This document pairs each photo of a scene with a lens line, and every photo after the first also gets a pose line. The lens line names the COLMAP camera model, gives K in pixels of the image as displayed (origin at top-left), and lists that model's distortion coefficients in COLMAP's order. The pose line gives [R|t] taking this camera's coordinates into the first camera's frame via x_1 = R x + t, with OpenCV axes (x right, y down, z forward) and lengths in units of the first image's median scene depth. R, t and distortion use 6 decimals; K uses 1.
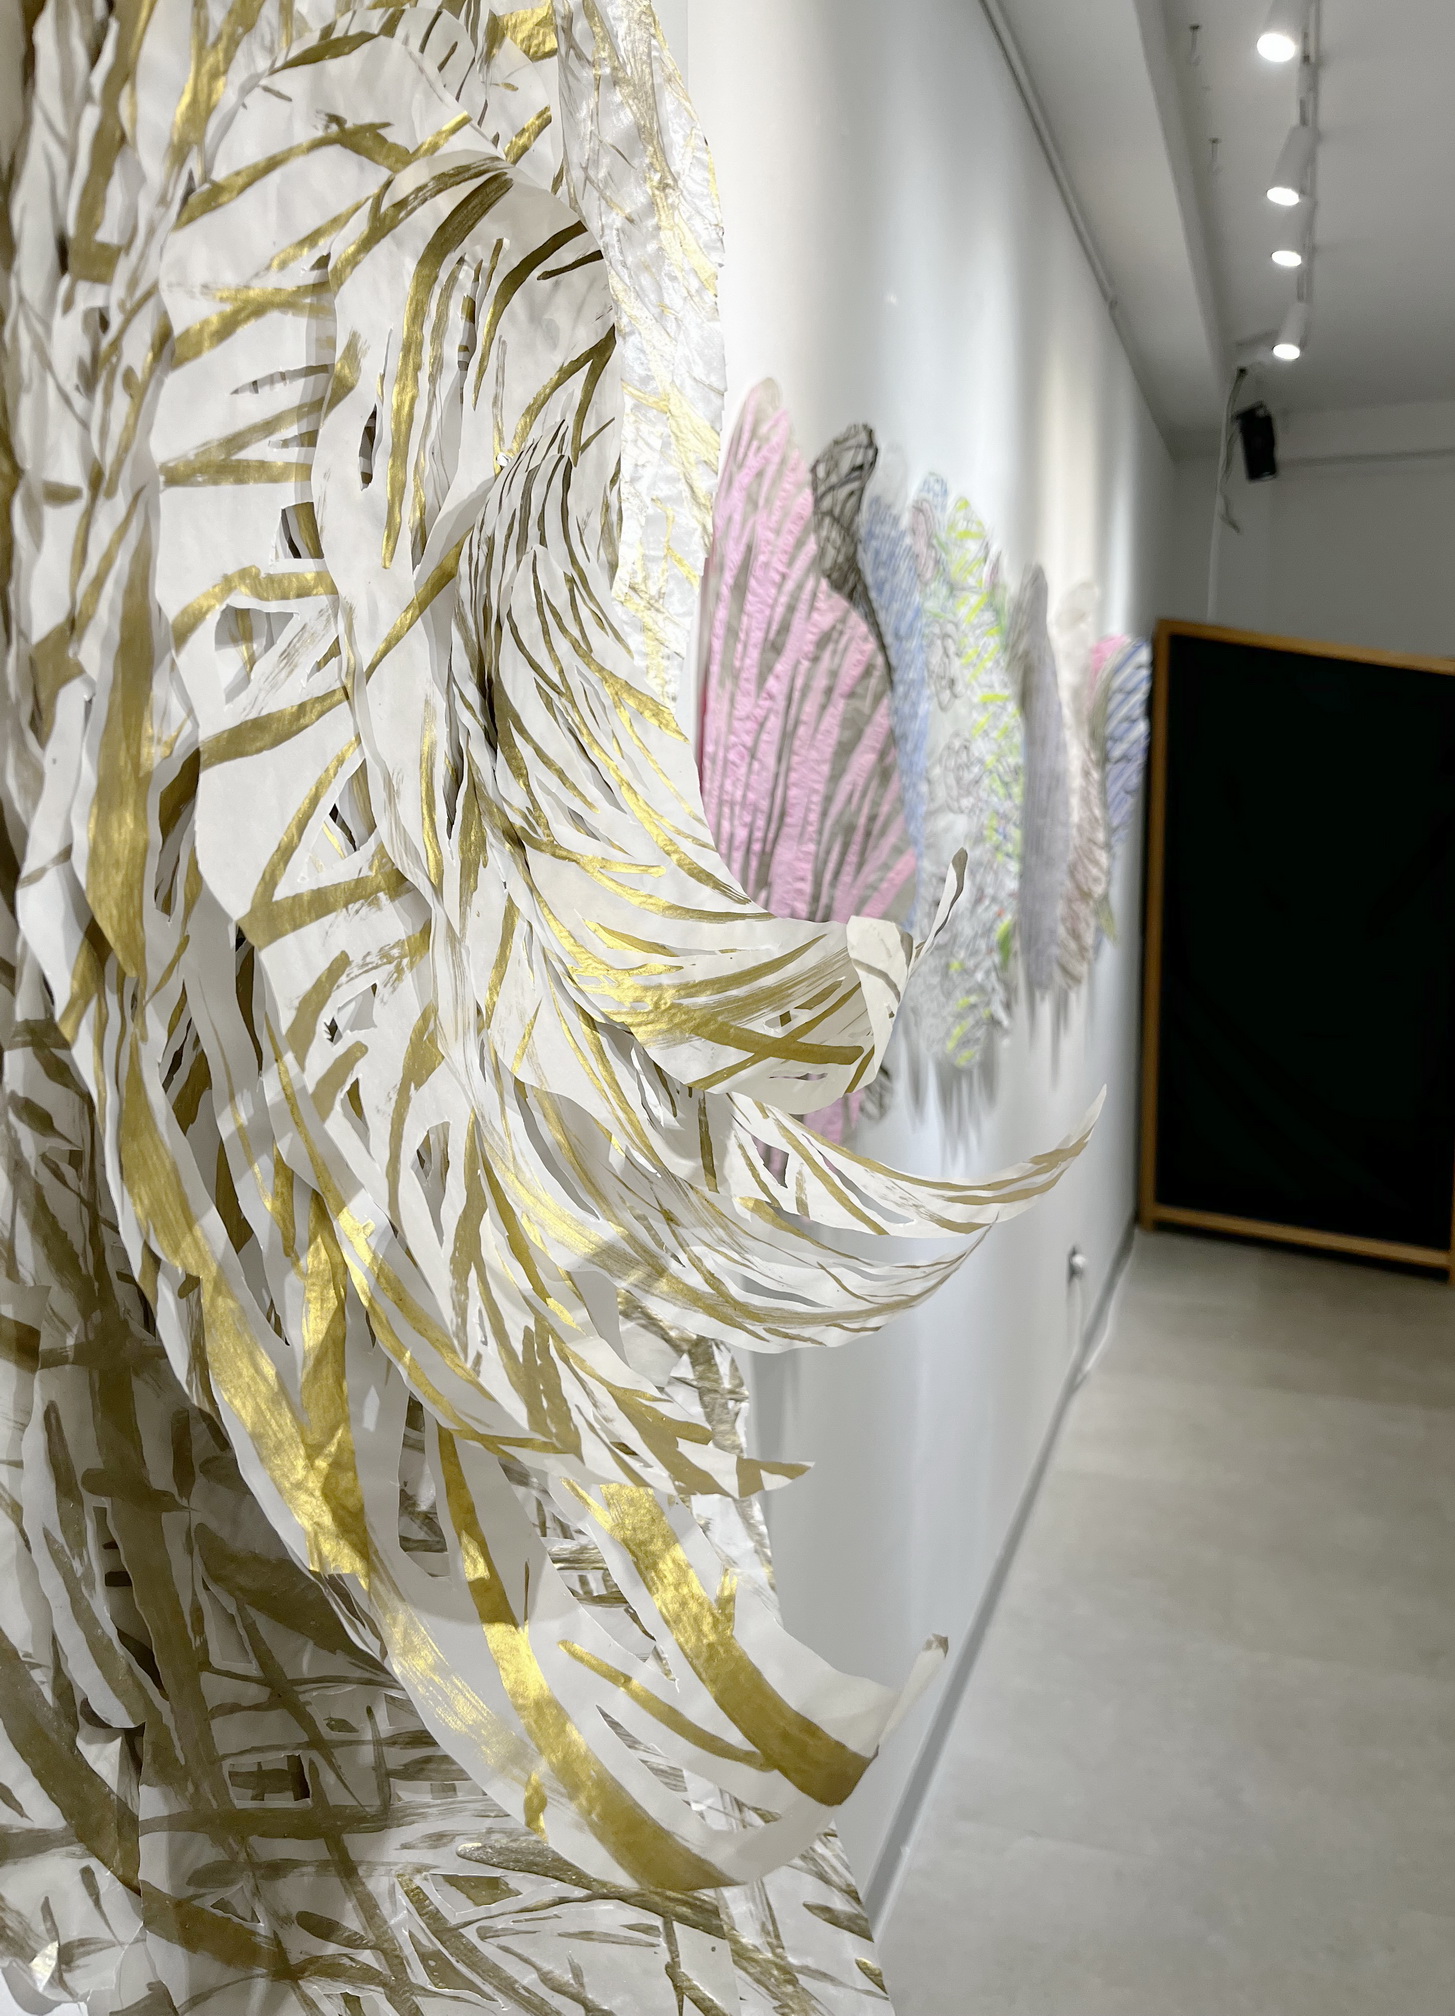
lens RADIAL K [[1568.7, 0, 710.7], [0, 1568.7, 1018.3], [0, 0, 1]] dist [0.004724, -0.002350]
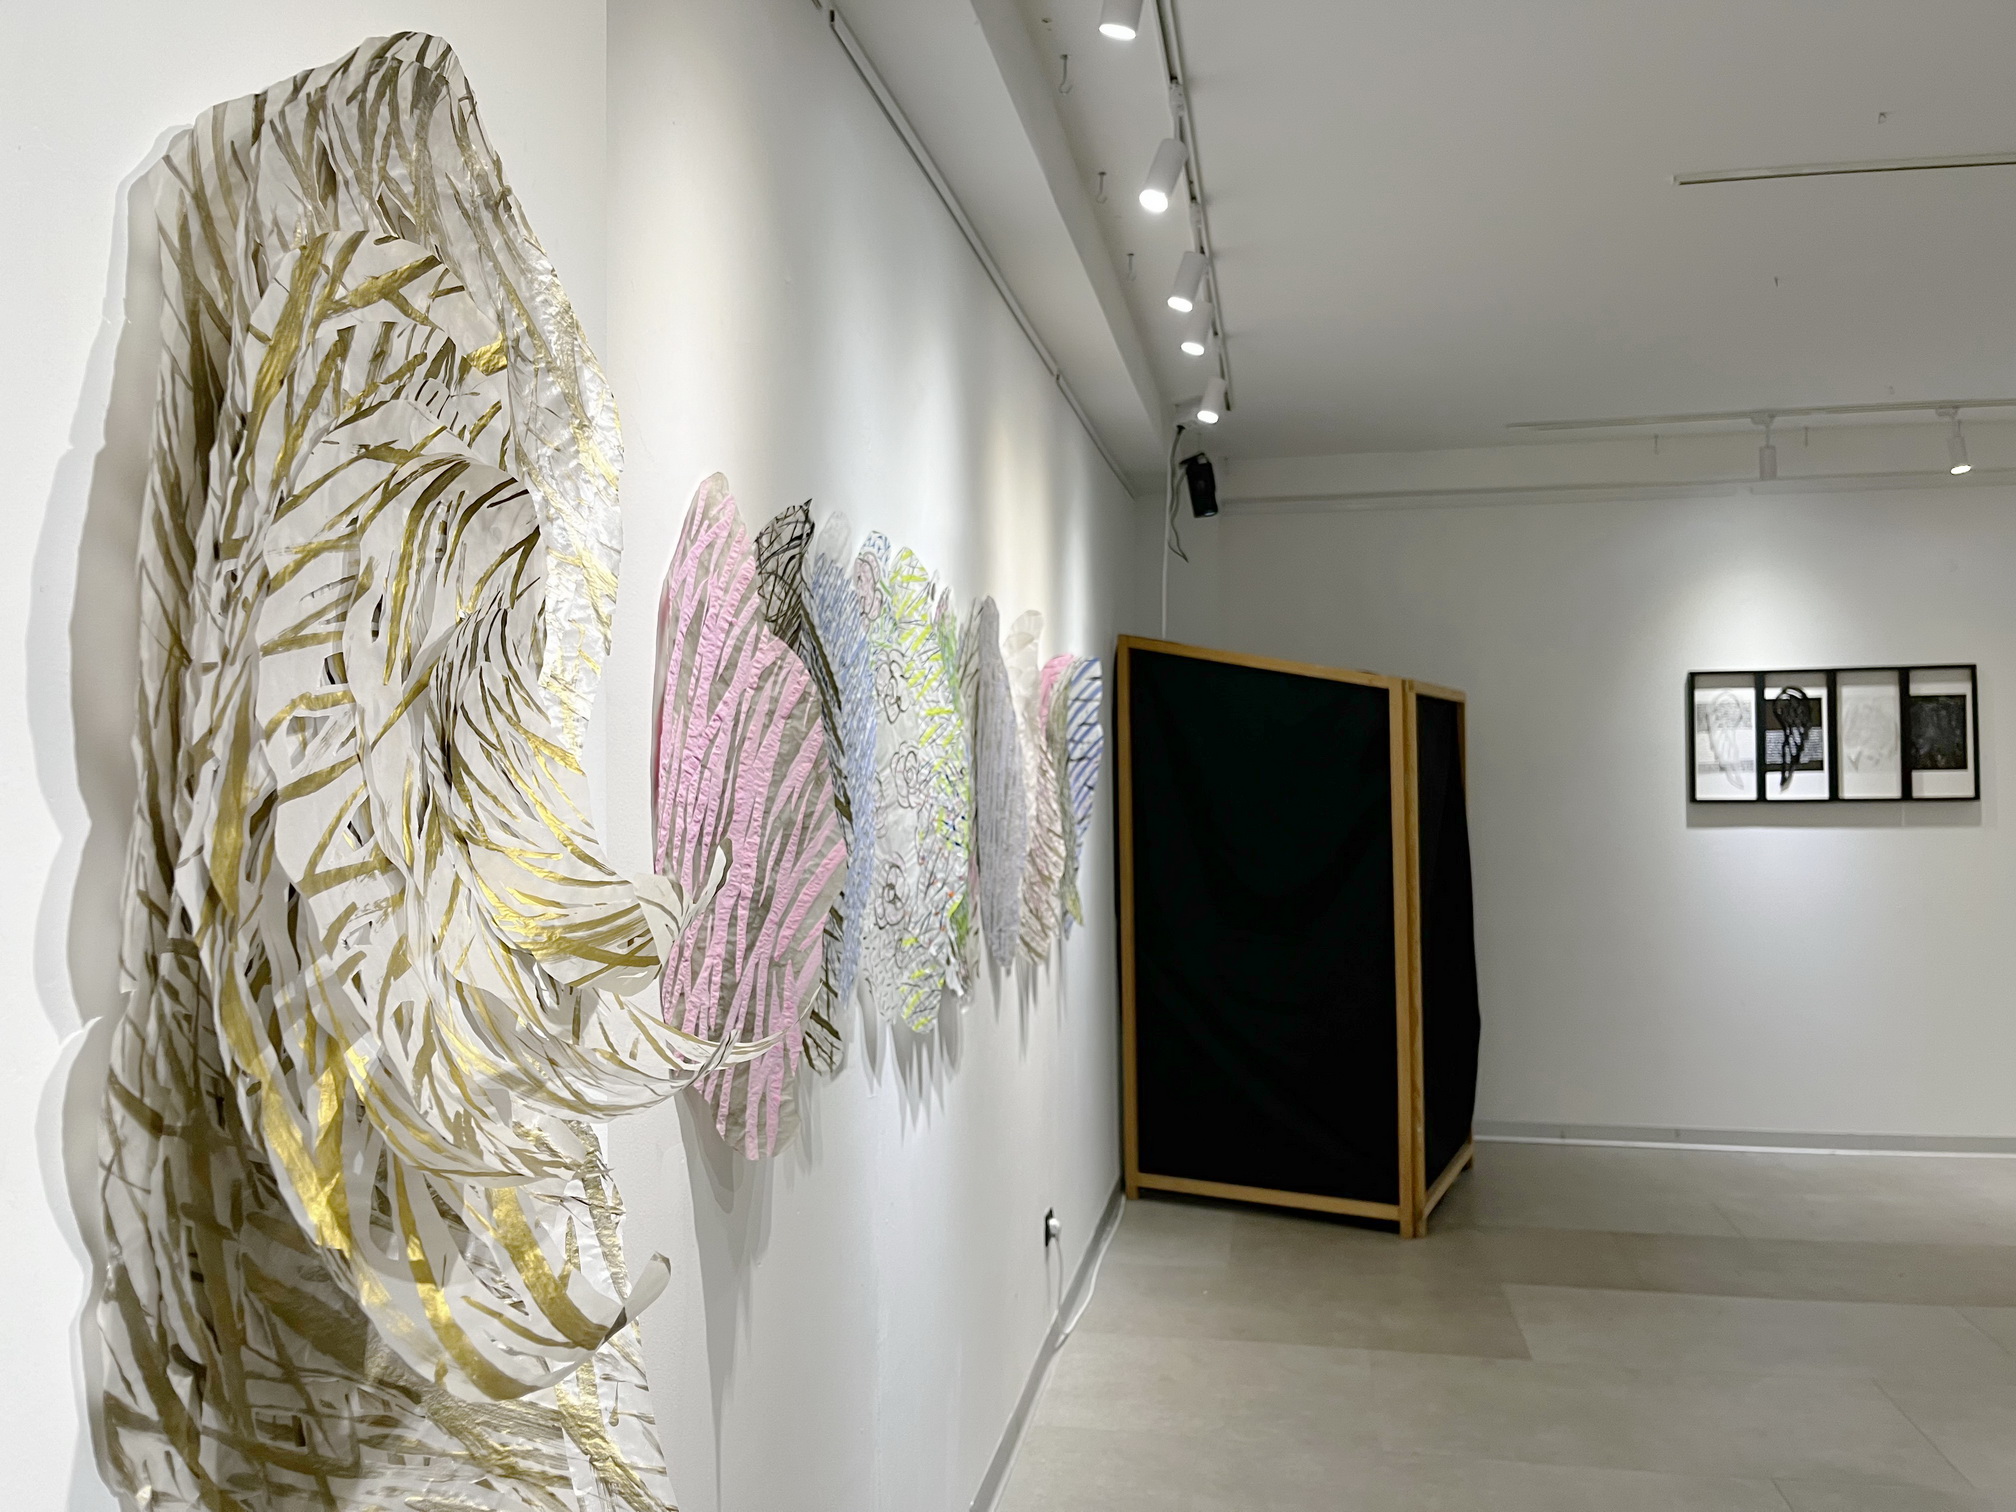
lens RADIAL K [[1583.3, 0, 999.1], [0, 1583.3, 753.8], [0, 0, 1]] dist [0.043243, -0.053591]
pose [[0.987123, -0.000727, 0.159961, 0.171430], [0.026535, 0.986879, -0.159263, 0.082714], [-0.157746, 0.161457, 0.974191, -0.764338]]
